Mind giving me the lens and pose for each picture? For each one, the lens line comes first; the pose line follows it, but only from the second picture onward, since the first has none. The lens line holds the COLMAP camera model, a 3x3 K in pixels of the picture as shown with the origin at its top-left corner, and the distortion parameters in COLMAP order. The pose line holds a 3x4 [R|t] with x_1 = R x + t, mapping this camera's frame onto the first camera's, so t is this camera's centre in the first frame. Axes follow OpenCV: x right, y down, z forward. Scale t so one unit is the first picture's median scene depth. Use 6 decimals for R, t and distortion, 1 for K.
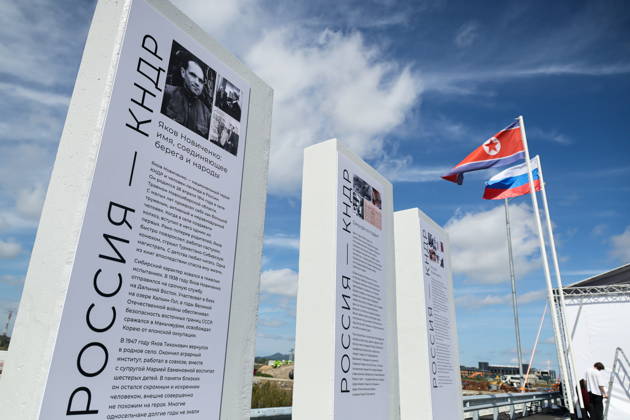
lens RADIAL K [[436.7, 0, 315.0], [0, 436.7, 210.0], [0, 0, 1]] dist [0.026465, -0.002567]
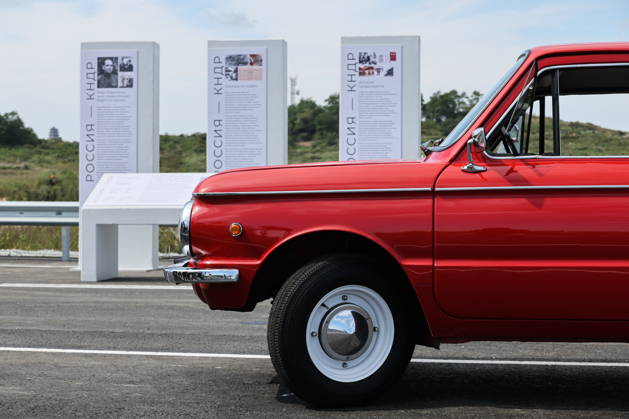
lens RADIAL K [[436.0, 0, 314.5], [0, 436.0, 209.5], [0, 0, 1]] dist [0.026465, -0.002567]
pose [[0.497050, -0.045632, -0.866521, 2.433421], [0.315064, 0.939954, 0.131227, 0.517401], [0.808502, -0.338237, 0.481581, 0.411681]]
